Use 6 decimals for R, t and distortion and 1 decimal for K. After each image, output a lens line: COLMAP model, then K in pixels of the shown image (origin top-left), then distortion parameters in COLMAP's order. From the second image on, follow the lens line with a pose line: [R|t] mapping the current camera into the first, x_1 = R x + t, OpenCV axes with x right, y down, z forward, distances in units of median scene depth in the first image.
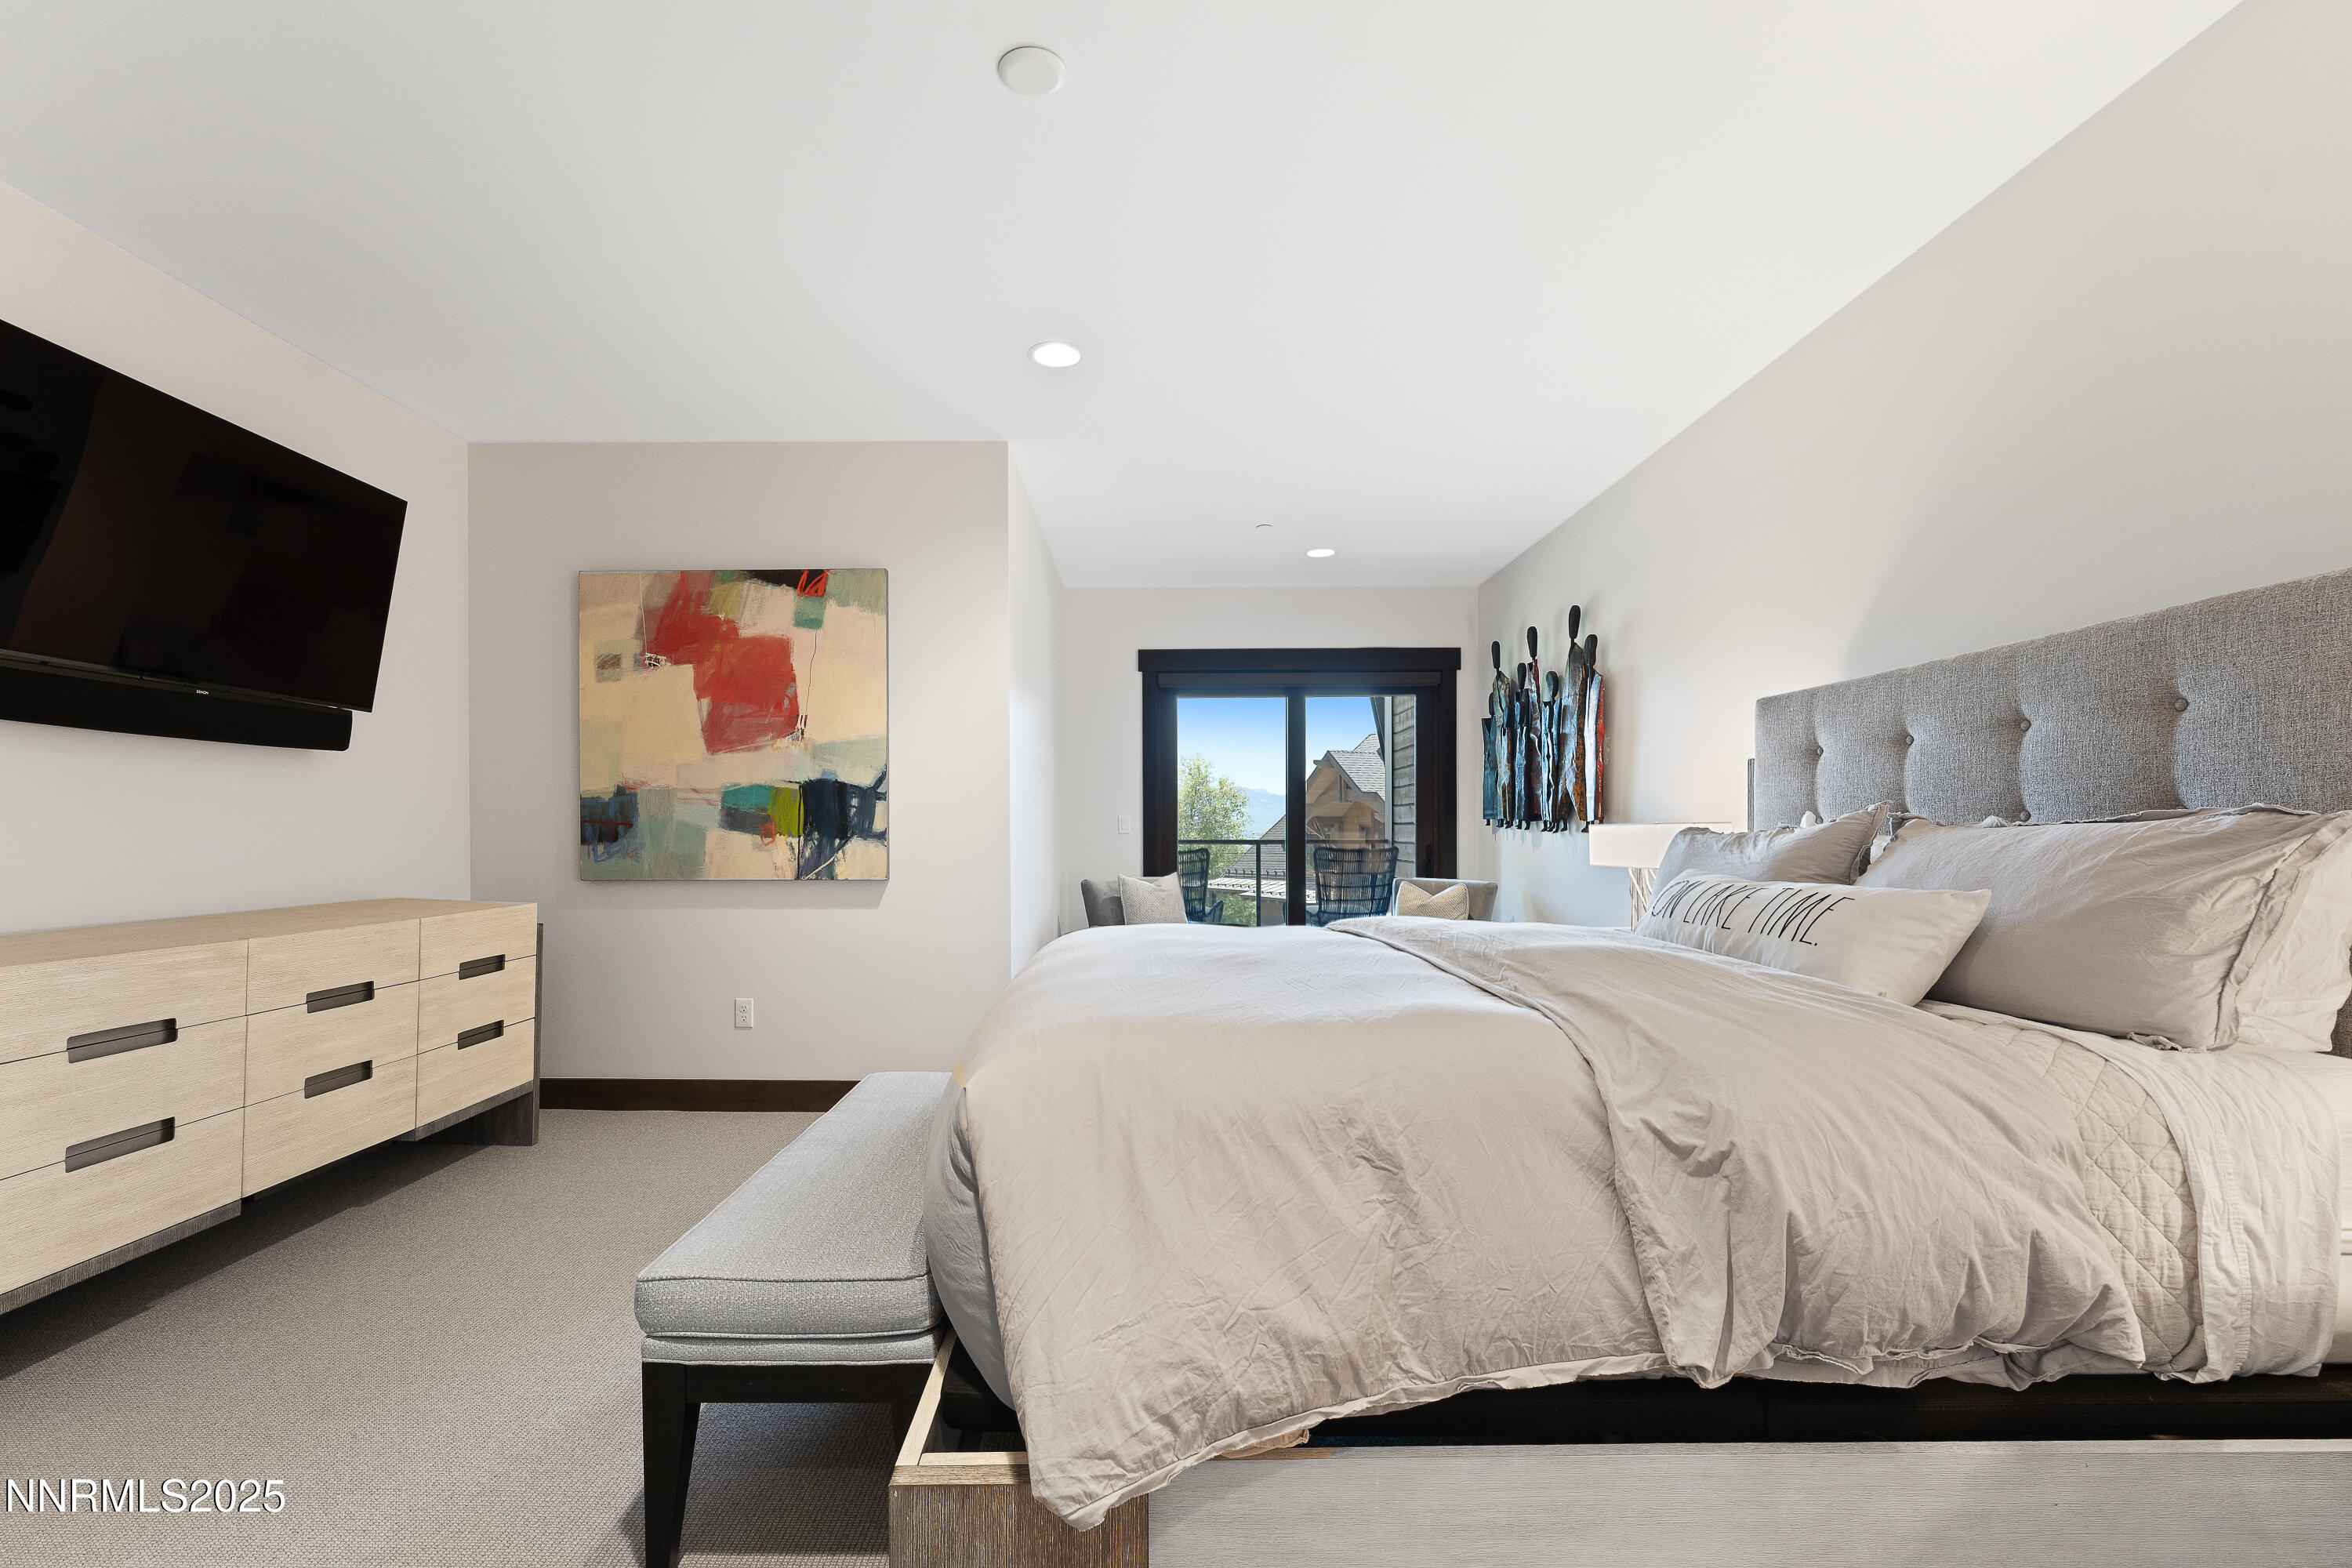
lens RADIAL K [[1026.7, 0, 1145.0], [0, 1026.7, 846.0], [0, 0, 1]] dist [-0.013076, -0.000469]
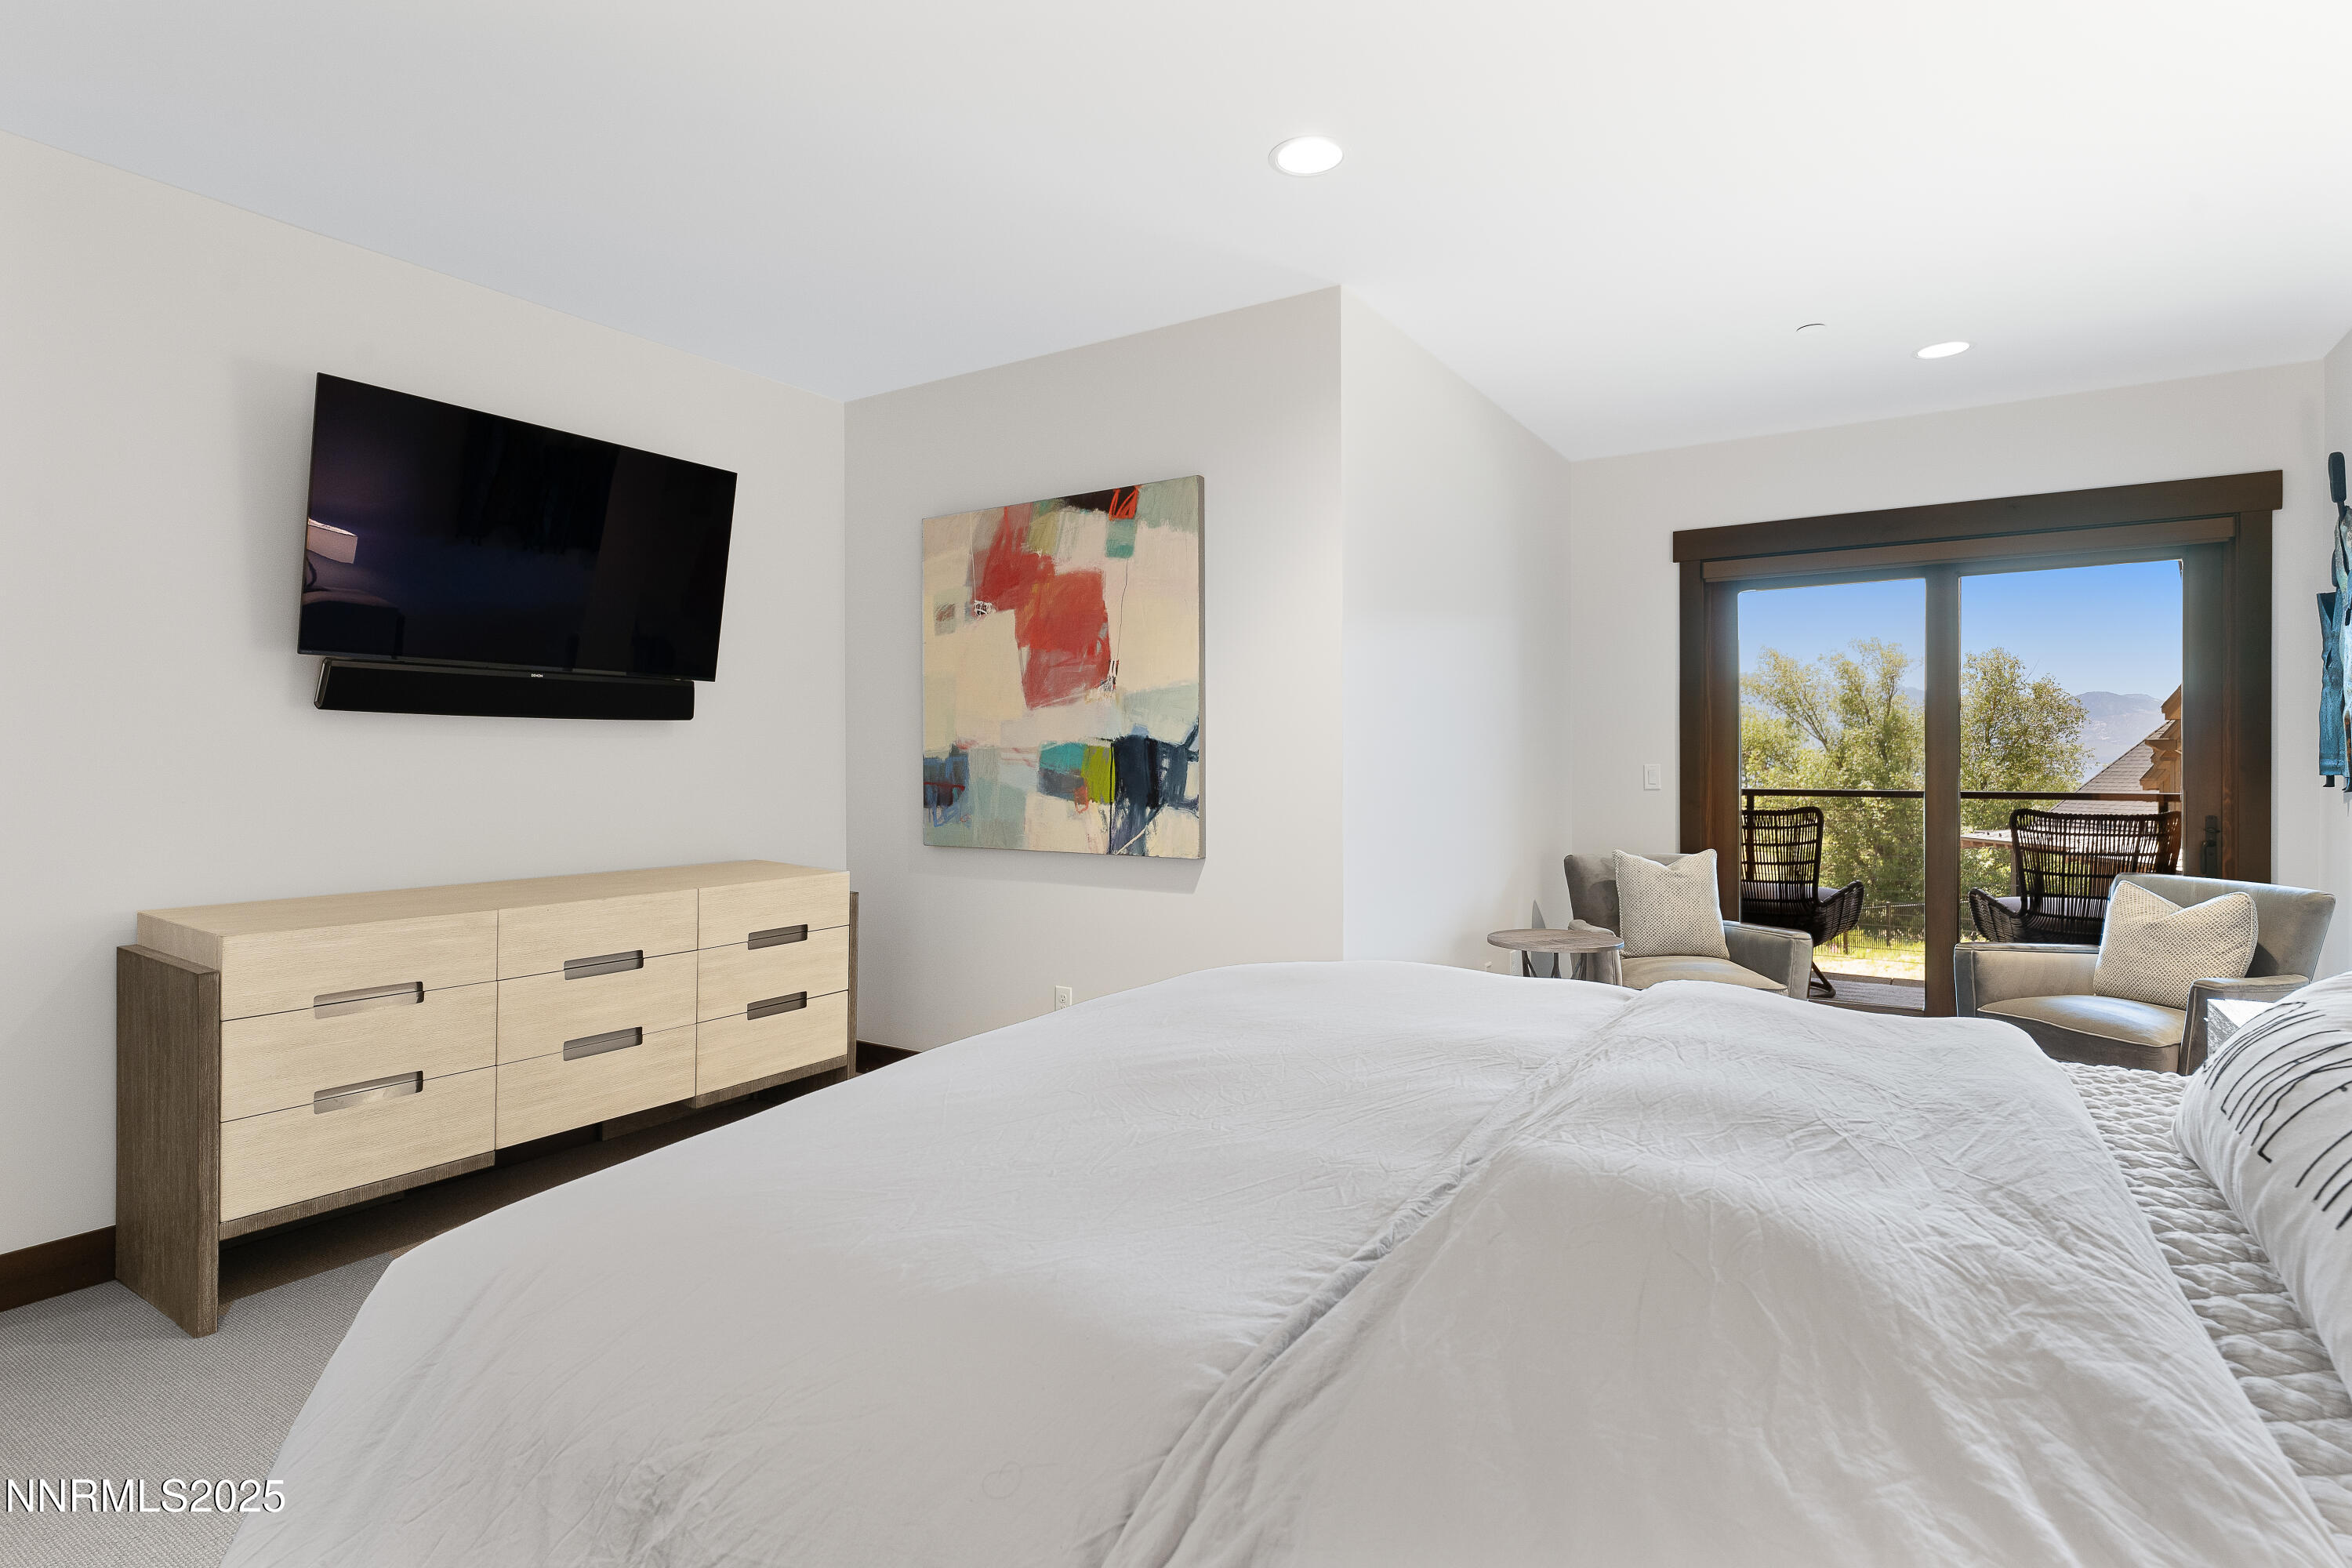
lens RADIAL K [[1190.6, 0, 1173.3], [0, 1190.6, 769.0], [0, 0, 1]] dist [-0.005693, -0.000674]
pose [[0.841606, 0.004808, -0.540070, 0.239439], [-0.007333, 0.999970, -0.002526, -0.035863], [0.540042, 0.006086, 0.841616, 0.197938]]
